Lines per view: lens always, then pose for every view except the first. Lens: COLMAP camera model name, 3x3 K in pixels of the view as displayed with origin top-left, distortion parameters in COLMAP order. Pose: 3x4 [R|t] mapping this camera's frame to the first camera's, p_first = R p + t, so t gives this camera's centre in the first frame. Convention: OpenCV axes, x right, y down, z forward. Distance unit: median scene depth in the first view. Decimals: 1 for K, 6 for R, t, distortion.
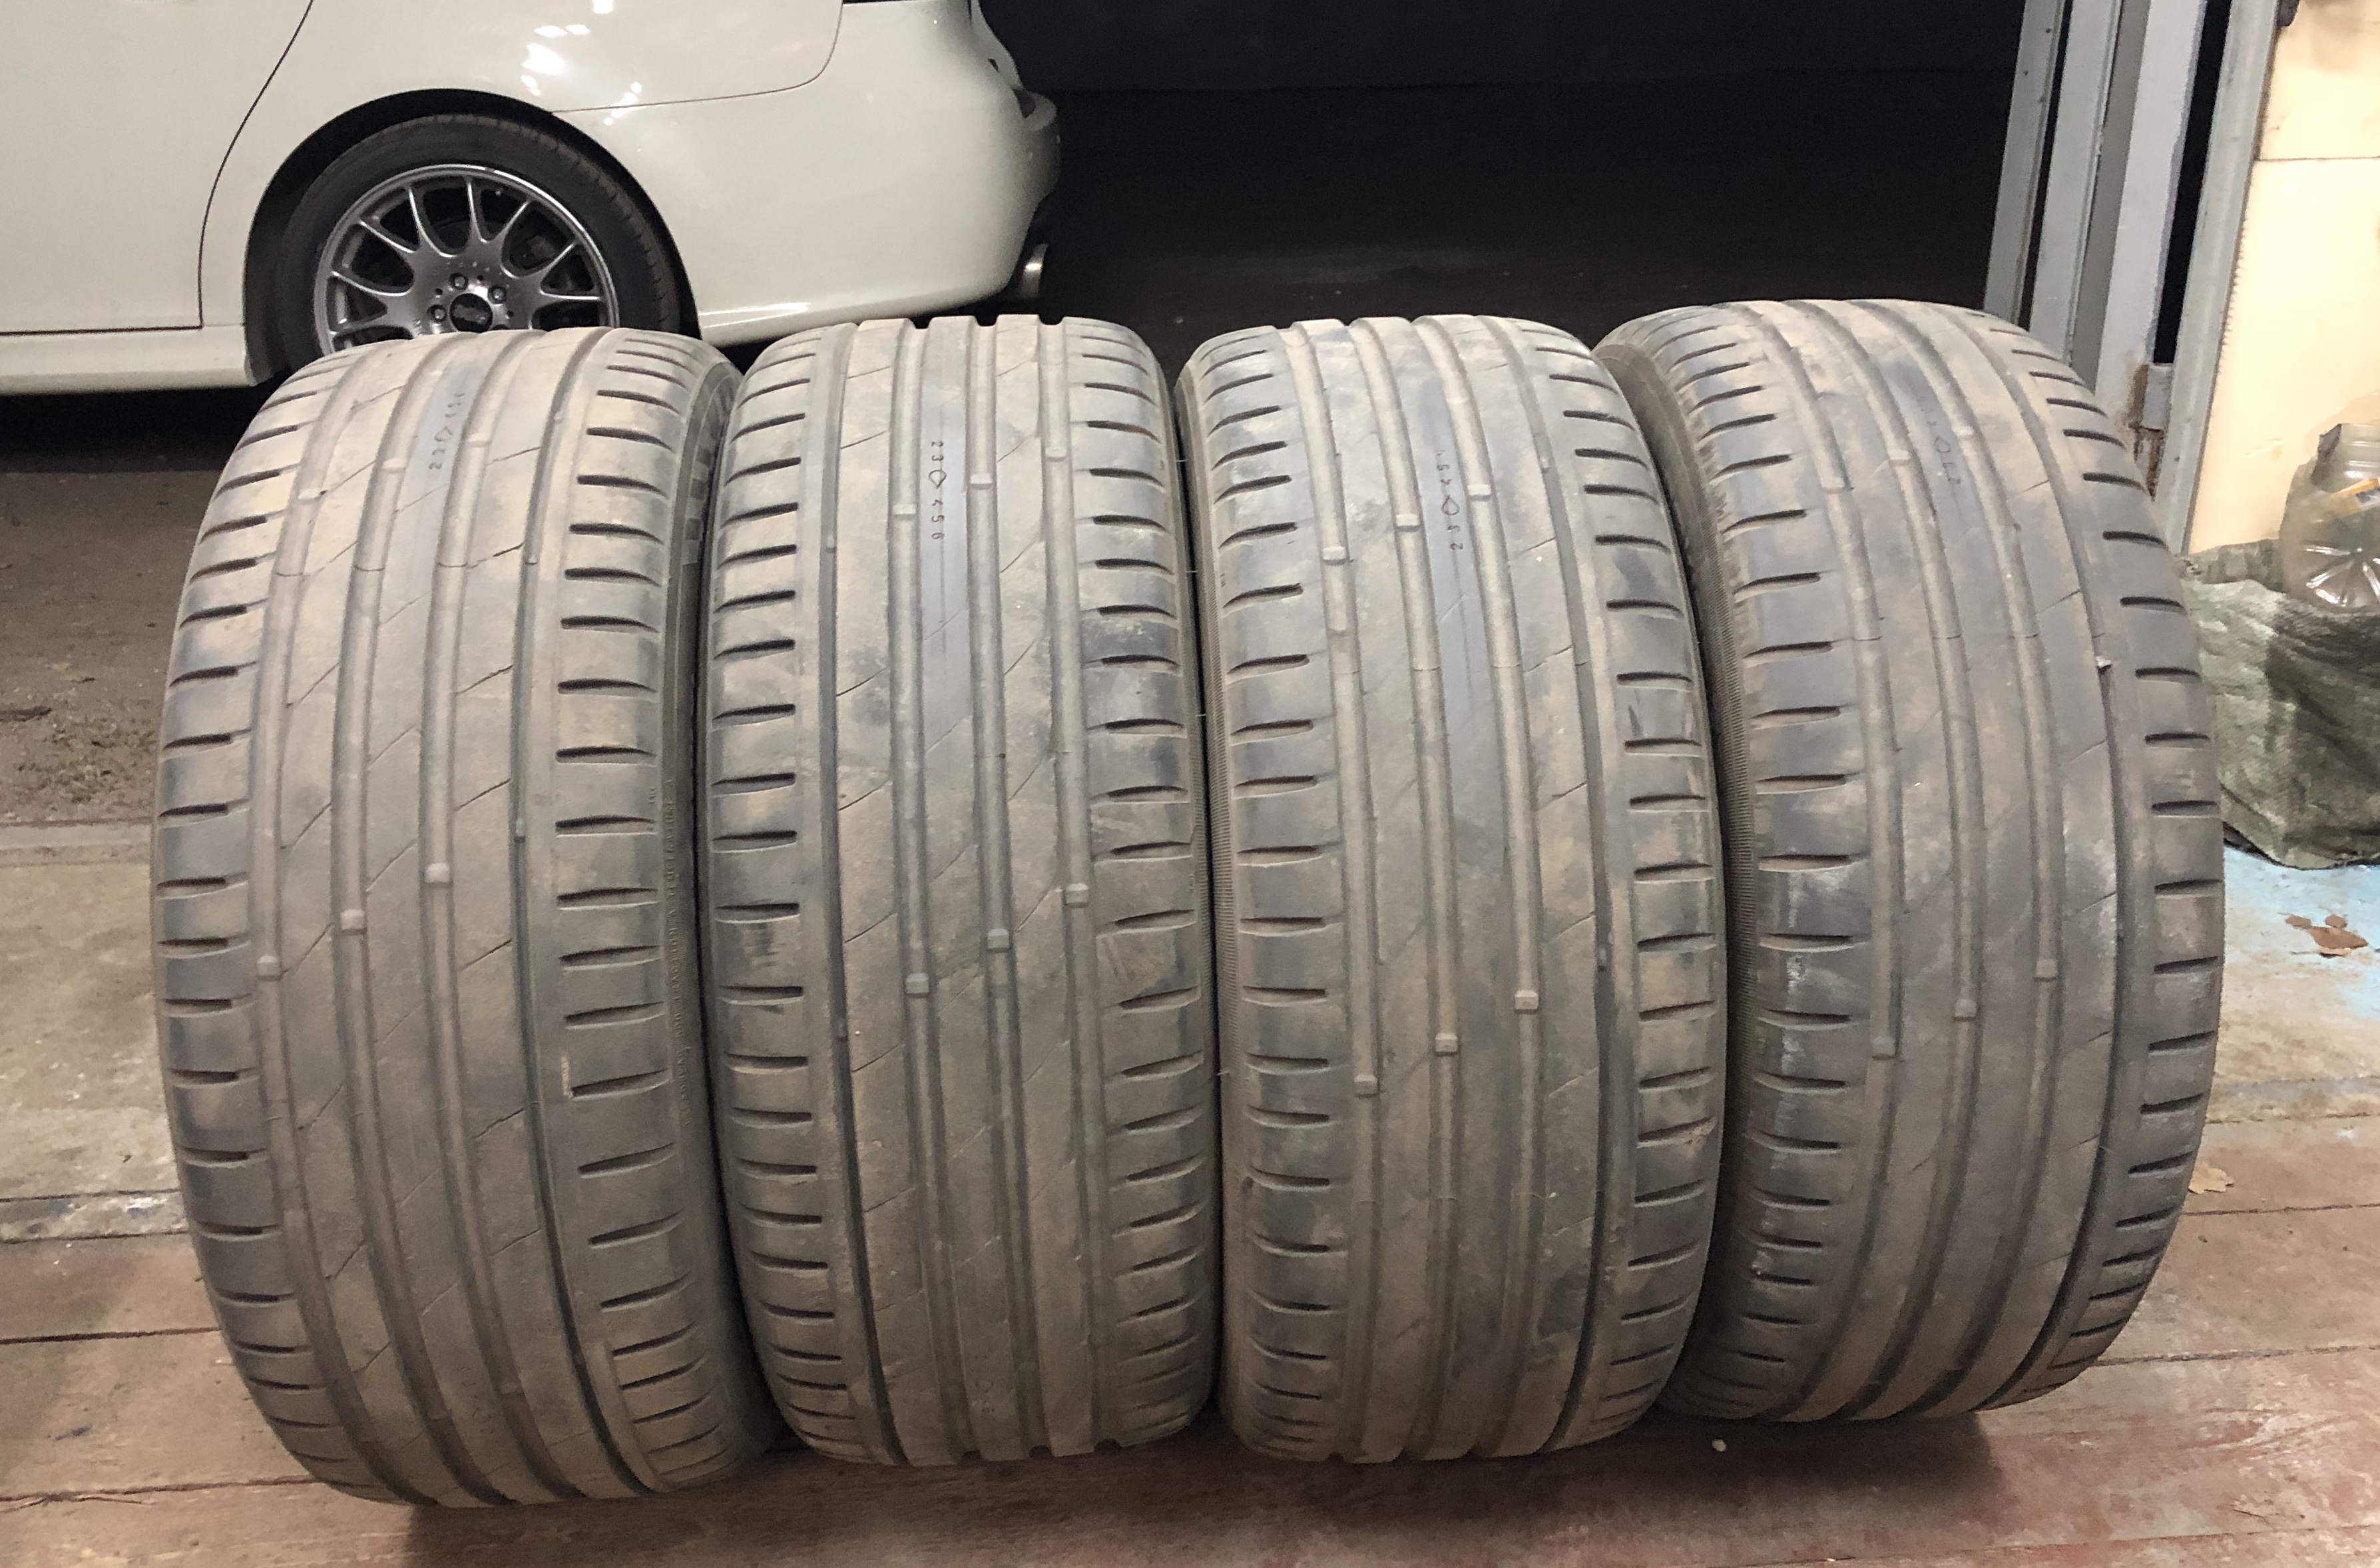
lens RADIAL K [[2022.5, 0, 1177.6], [0, 2022.5, 795.2], [0, 0, 1]] dist [0.080962, -0.059522]
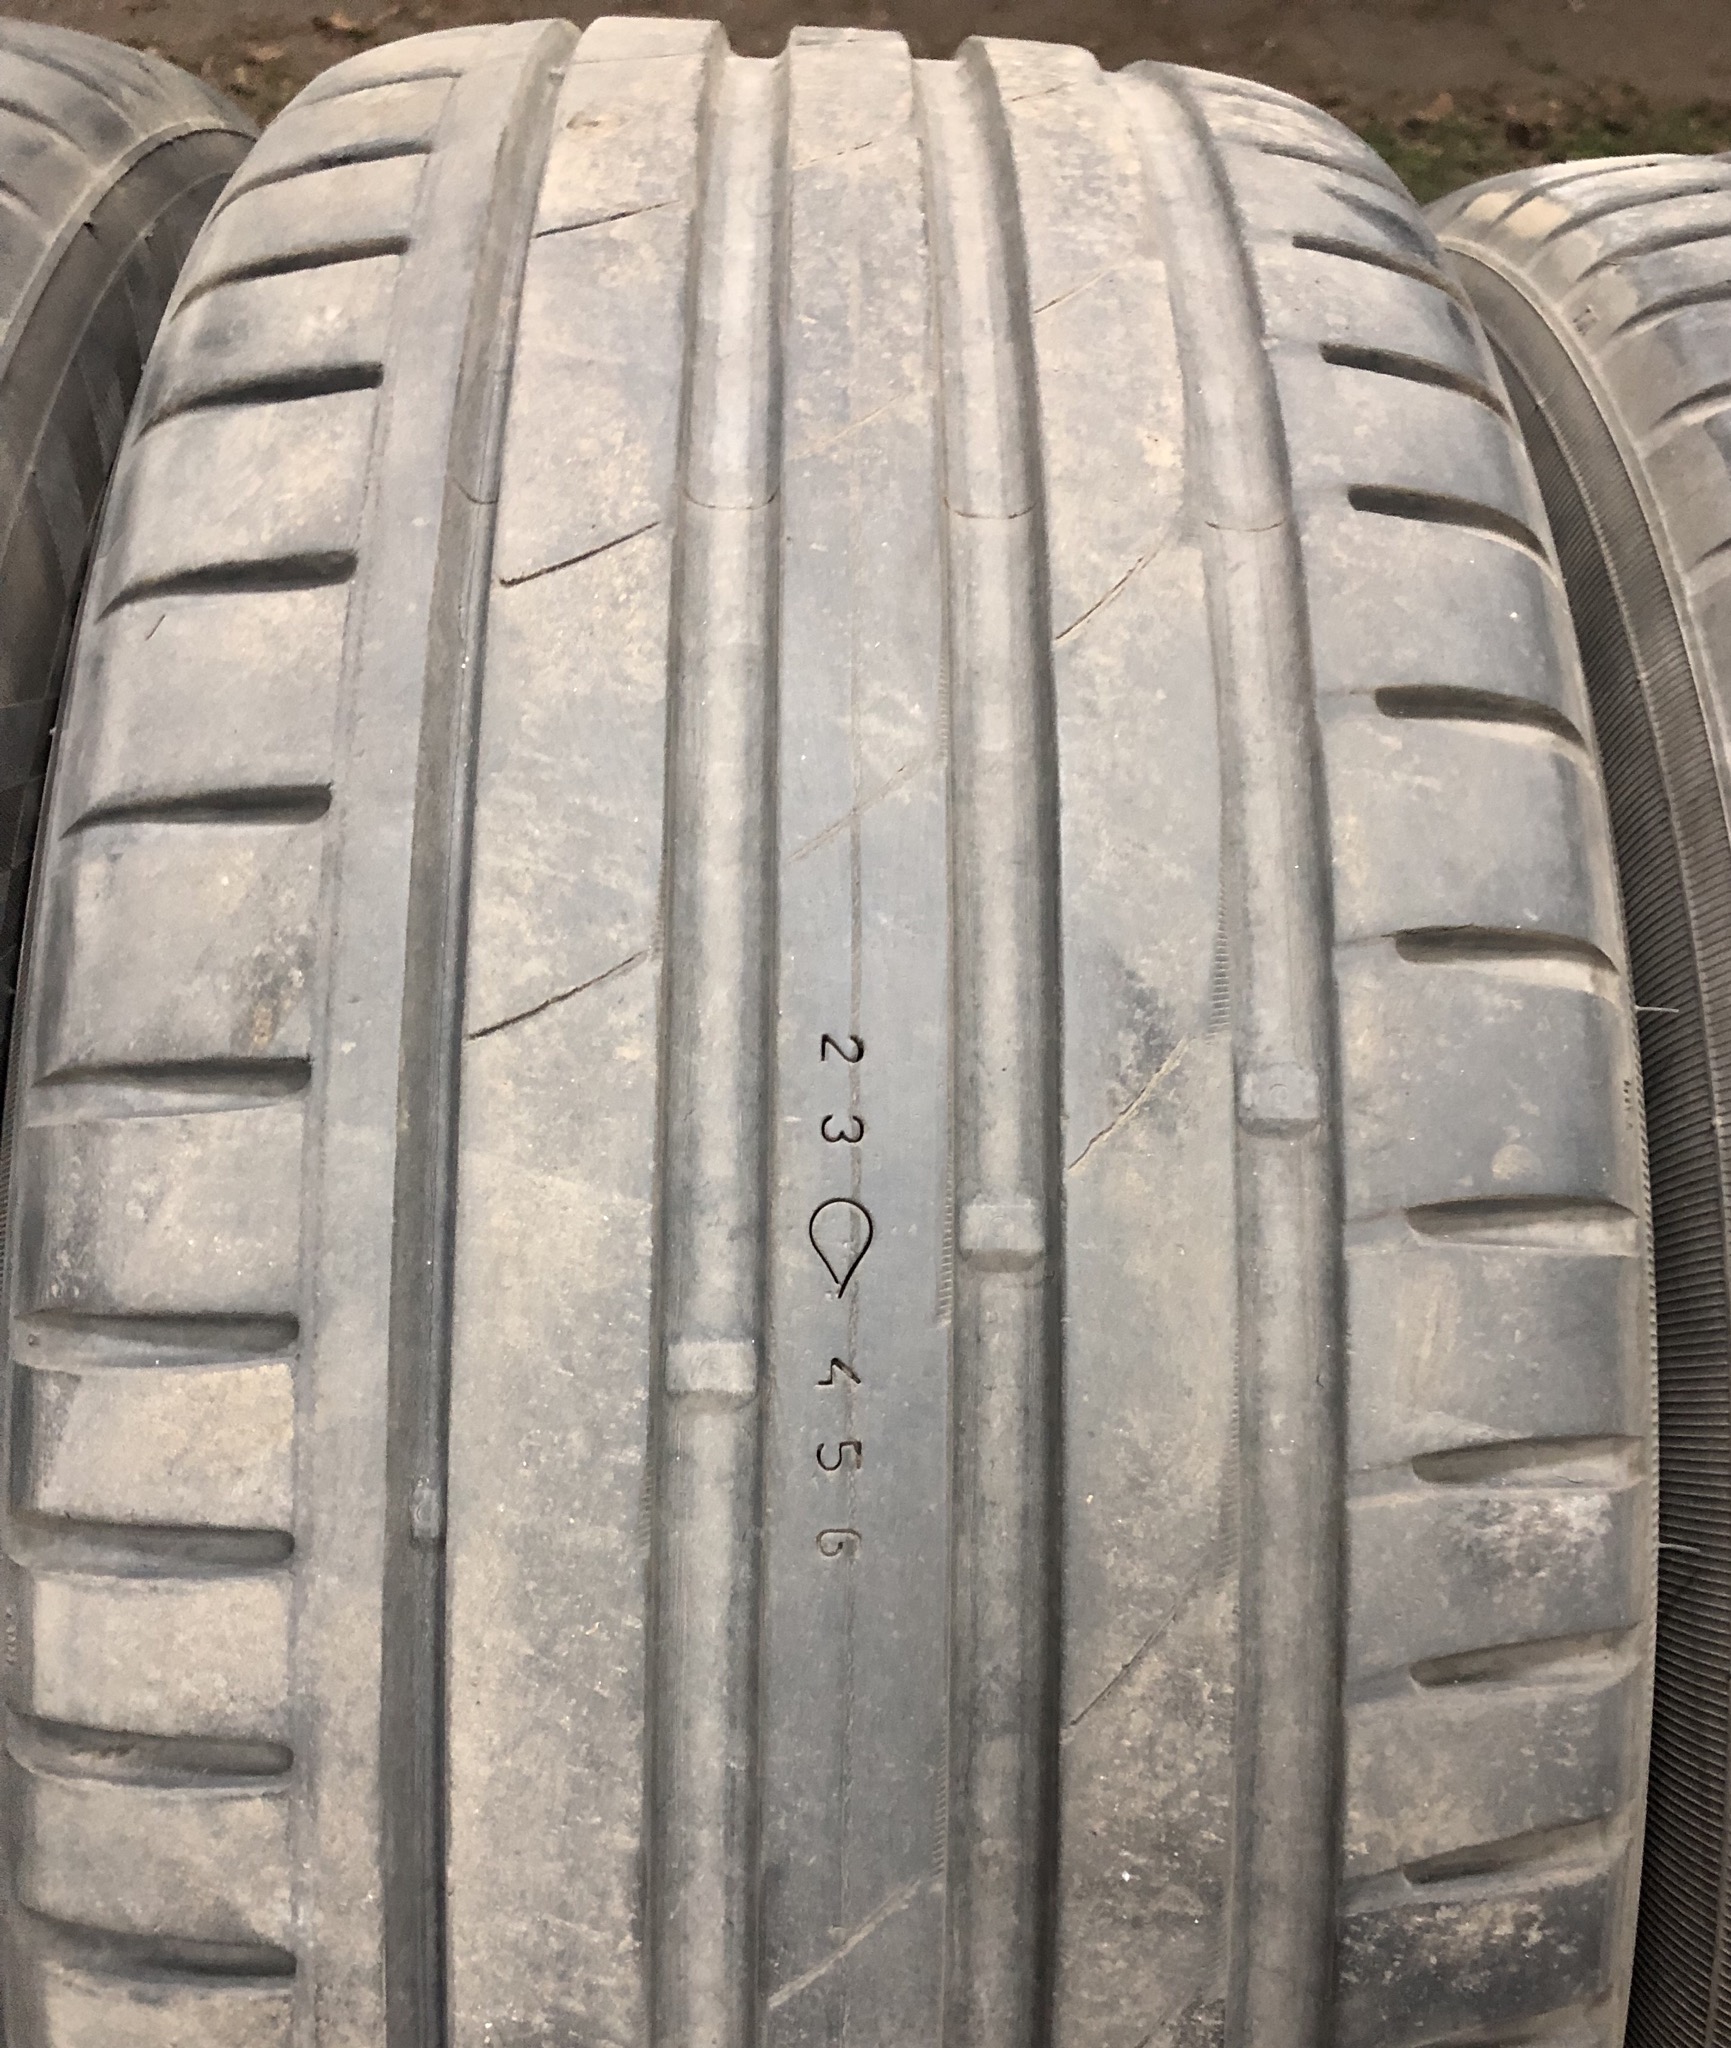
lens RADIAL K [[2005.8, 0, 871.6], [0, 2005.8, 1077.9], [0, 0, 1]] dist [-0.047195, 0.000000]
pose [[0.994859, 0.085477, 0.054302, -0.134374], [-0.101047, 0.873233, 0.476711, -0.305682], [-0.006670, -0.479747, 0.877381, 0.811709]]
